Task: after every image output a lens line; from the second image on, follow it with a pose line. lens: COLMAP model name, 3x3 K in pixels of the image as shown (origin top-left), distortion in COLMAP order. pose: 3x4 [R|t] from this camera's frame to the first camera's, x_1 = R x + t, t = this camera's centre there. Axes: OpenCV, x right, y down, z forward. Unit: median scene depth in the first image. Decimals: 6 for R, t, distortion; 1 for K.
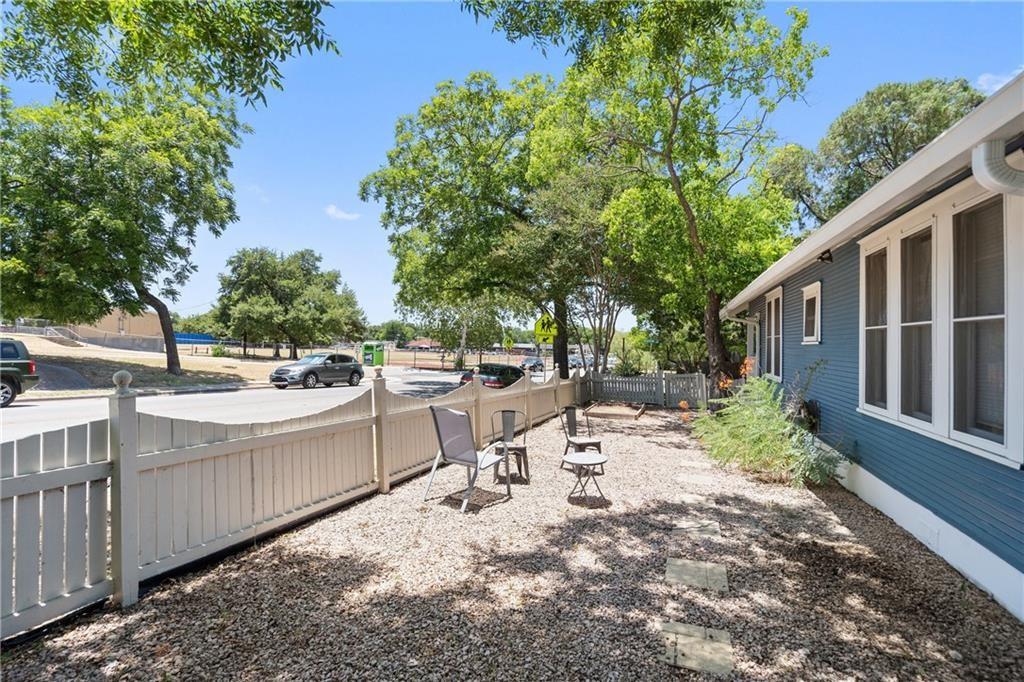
lens RADIAL K [[481.8, 0, 512.0], [0, 481.8, 341.0], [0, 0, 1]] dist [-0.001422, -0.000062]
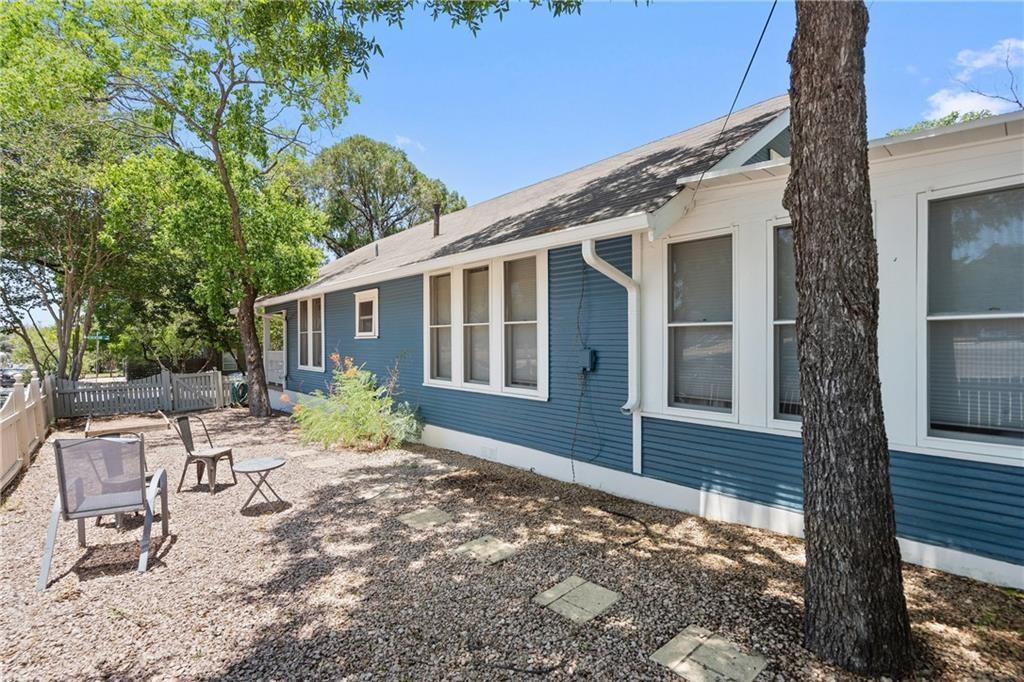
lens RADIAL K [[458.1, 0, 520.9], [0, 458.1, 342.7], [0, 0, 1]] dist [-0.002160, -0.000424]
pose [[0.472226, -0.021262, 0.881221, -0.403926], [0.010080, 0.999774, 0.018721, -0.000382], [-0.881420, 0.000042, 0.472334, 0.151099]]
